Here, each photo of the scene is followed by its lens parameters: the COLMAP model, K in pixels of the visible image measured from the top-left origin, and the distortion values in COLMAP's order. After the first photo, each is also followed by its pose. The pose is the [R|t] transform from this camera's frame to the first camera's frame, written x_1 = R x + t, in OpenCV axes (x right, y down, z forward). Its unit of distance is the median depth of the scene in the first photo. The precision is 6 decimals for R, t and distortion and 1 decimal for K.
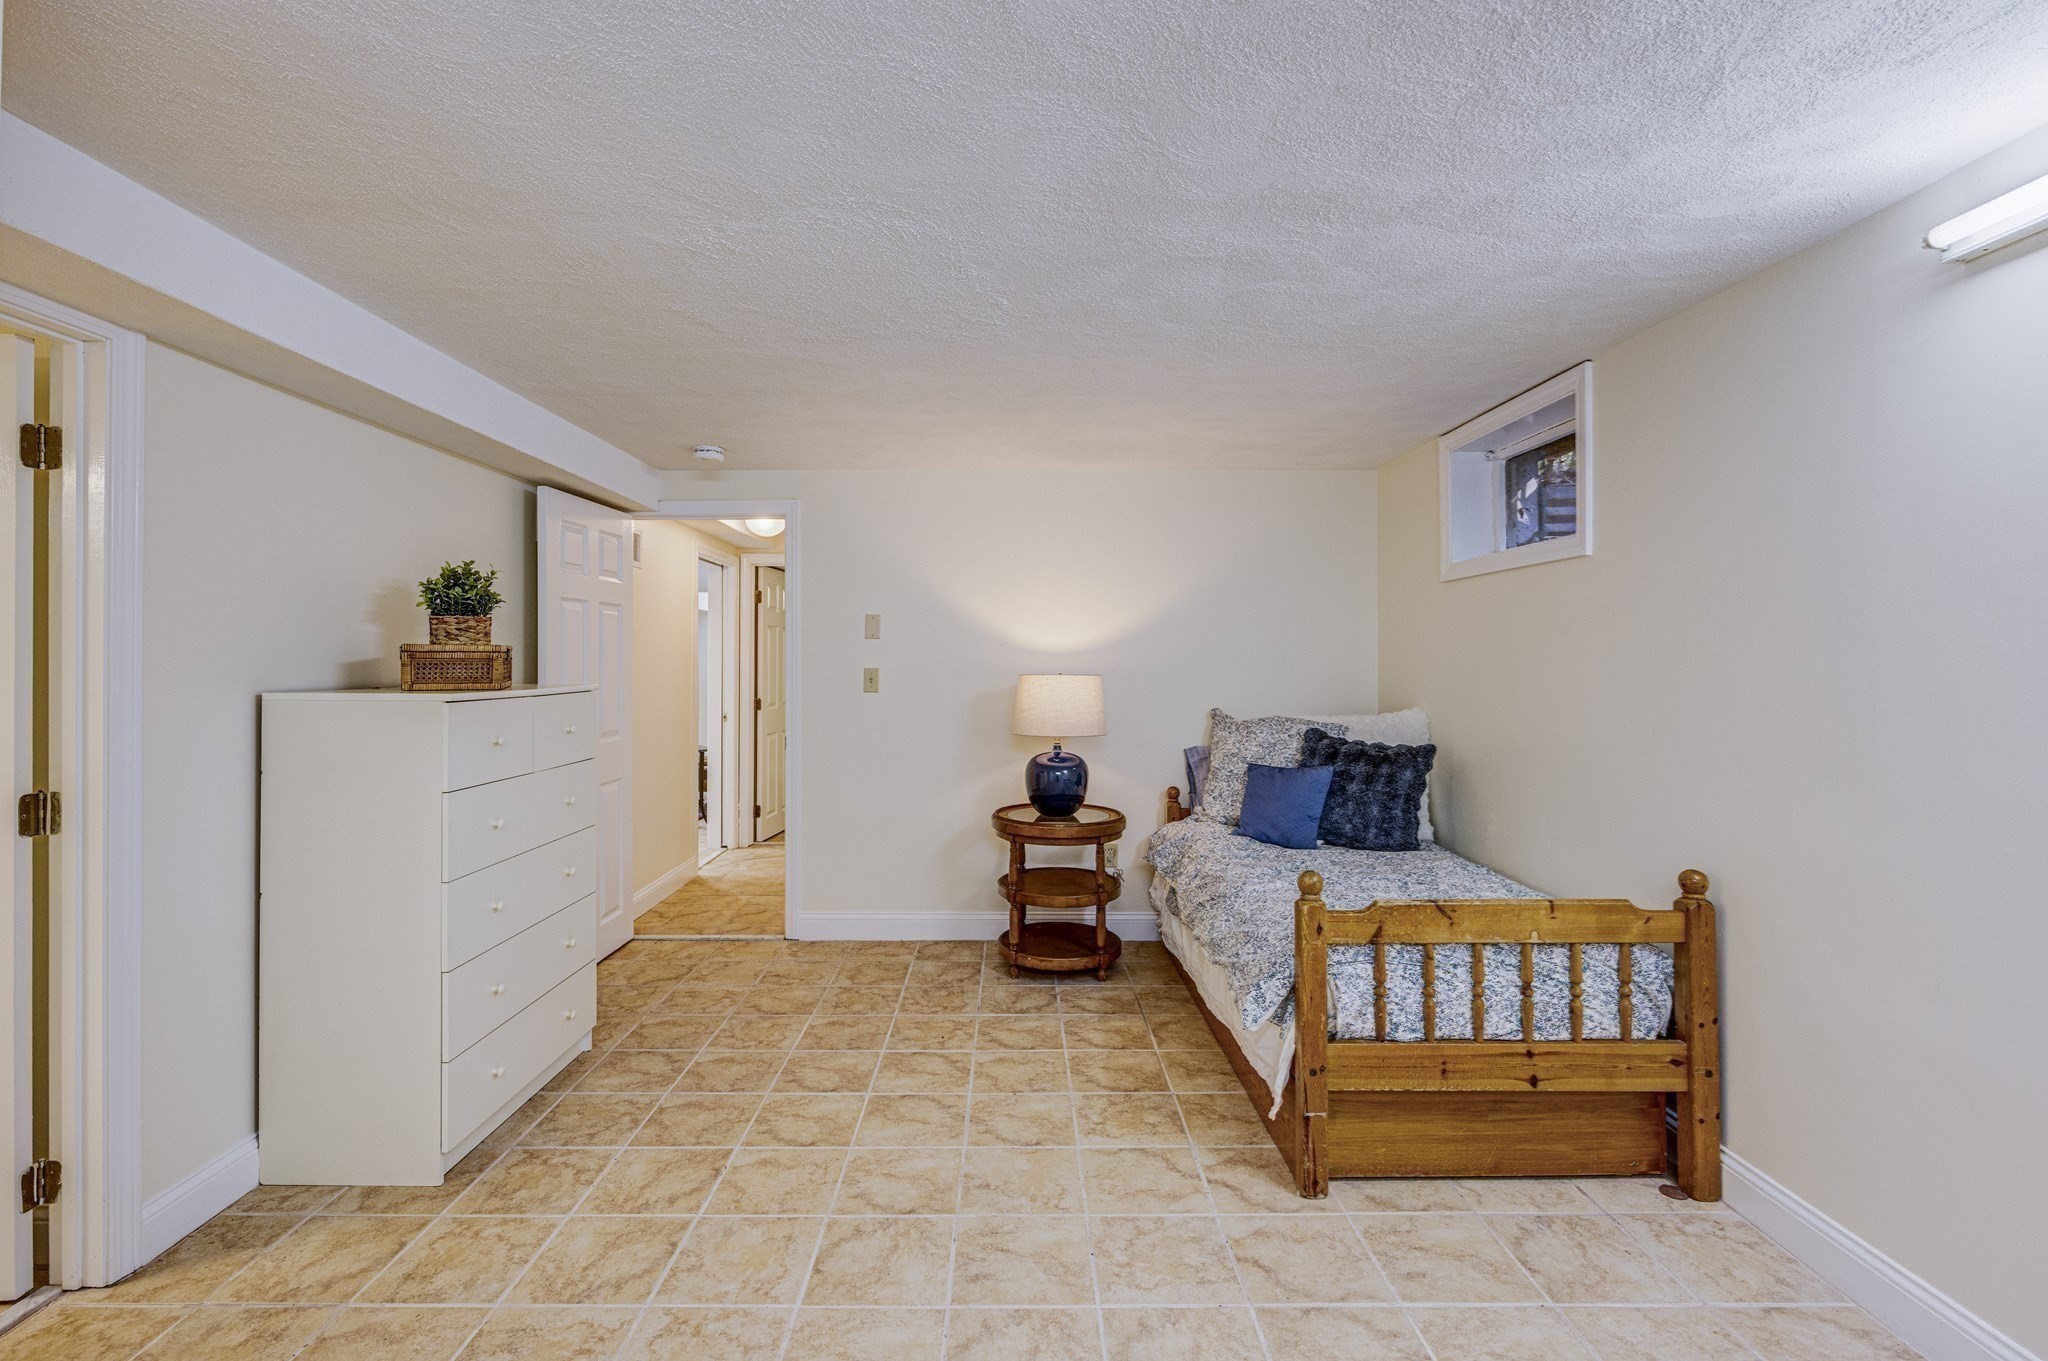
lens RADIAL K [[799.2, 0, 971.8], [0, 799.2, 664.3], [0, 0, 1]] dist [0.000147, -0.000142]
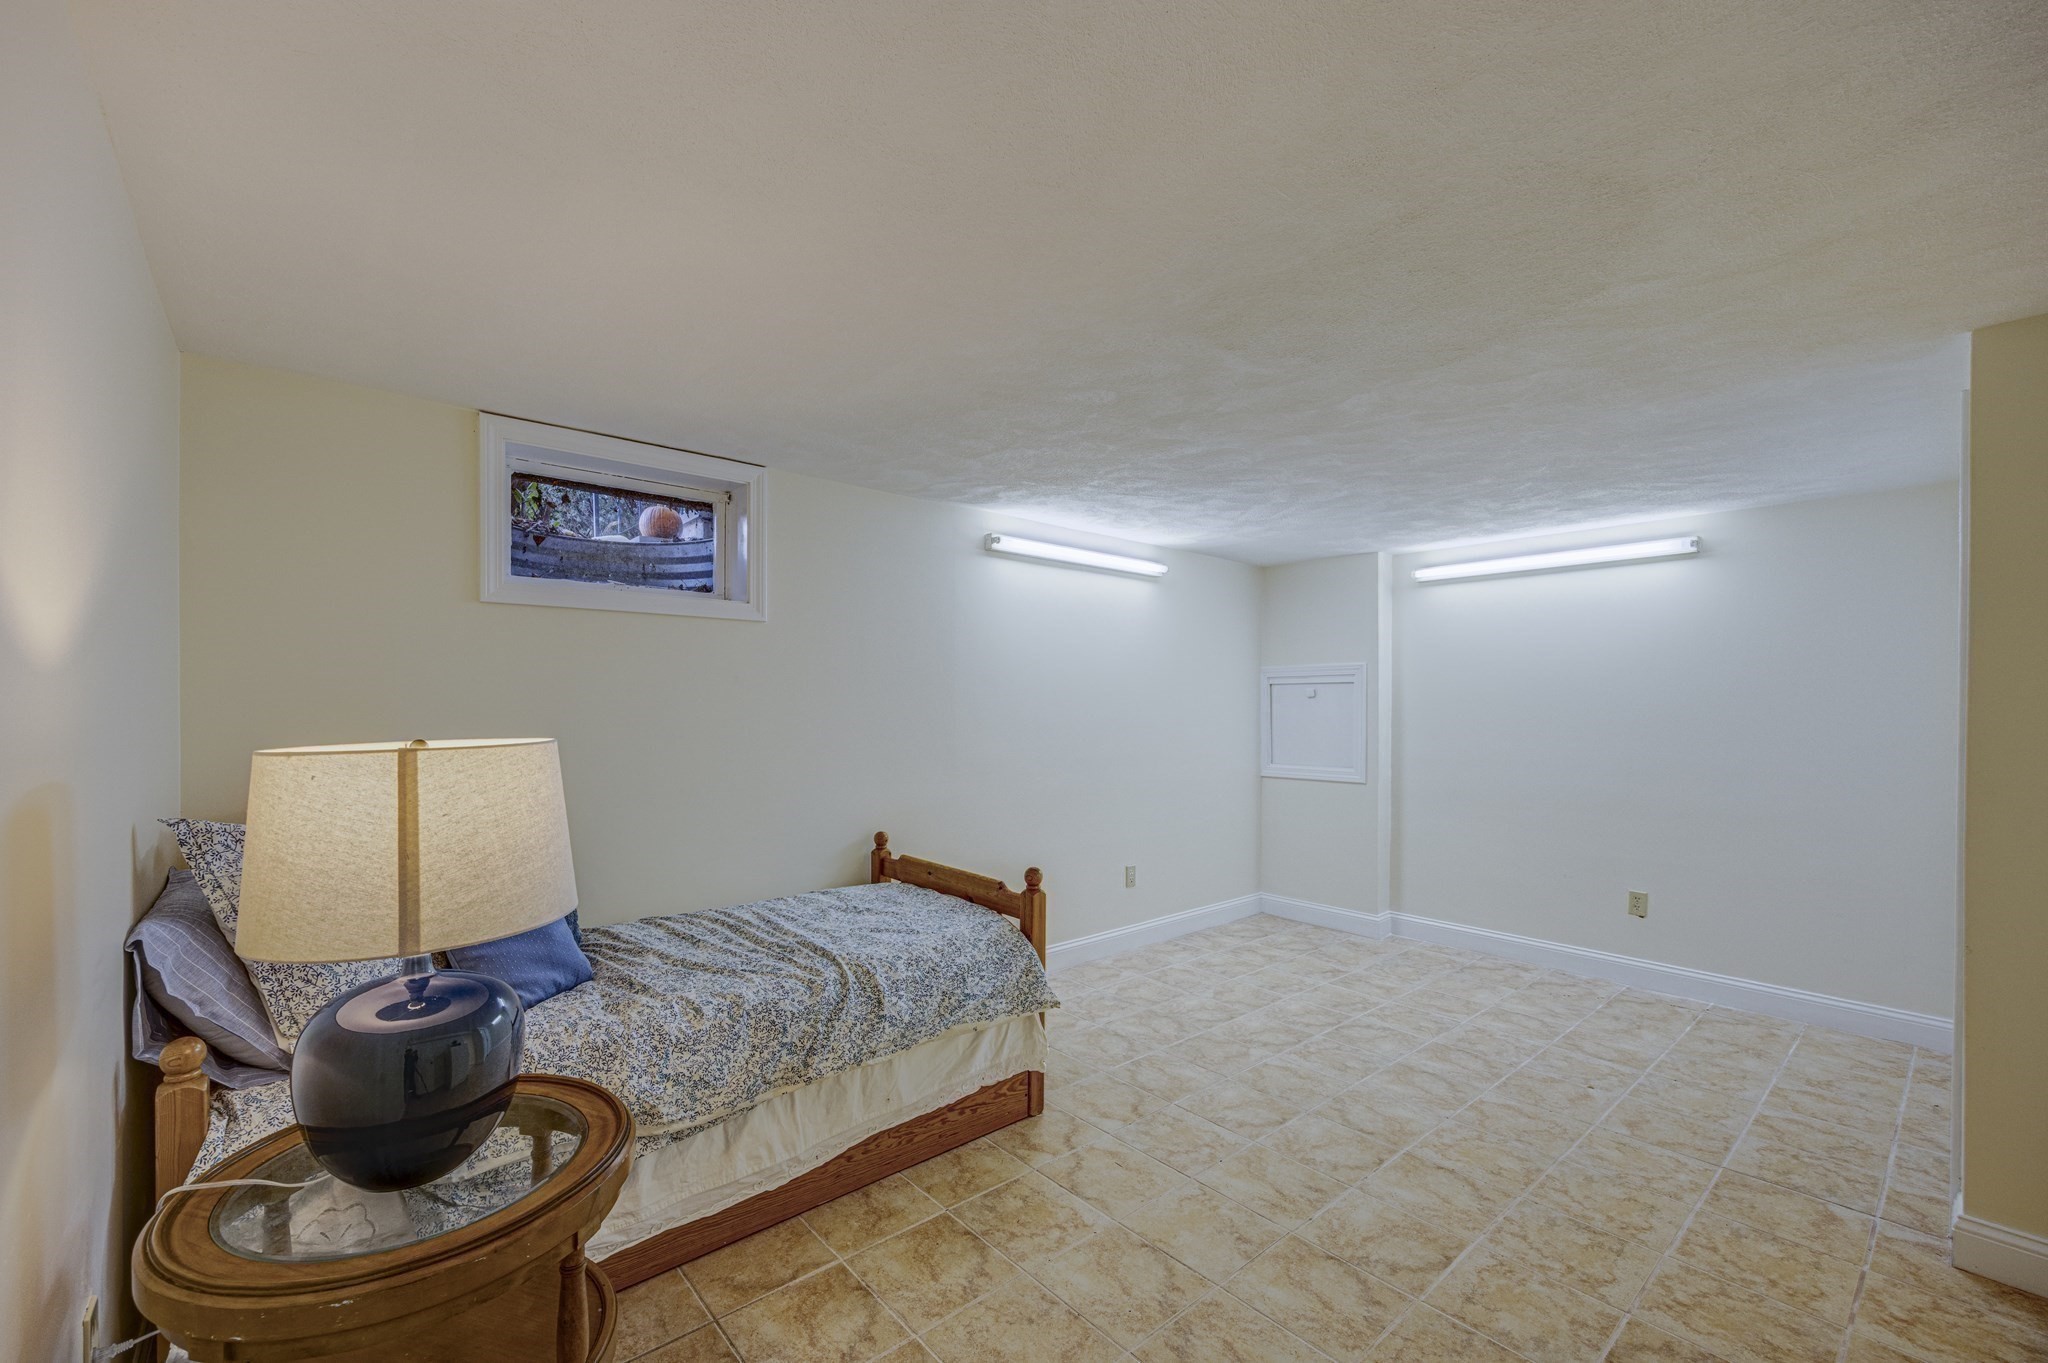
lens RADIAL K [[799.2, 0, 1022.2], [0, 799.2, 697.4], [0, 0, 1]] dist [0.000147, -0.000142]
pose [[-0.646309, 0.006030, 0.763052, -0.596429], [-0.000471, 0.999965, -0.008302, -0.004147], [-0.763075, -0.005725, -0.646284, 1.958172]]
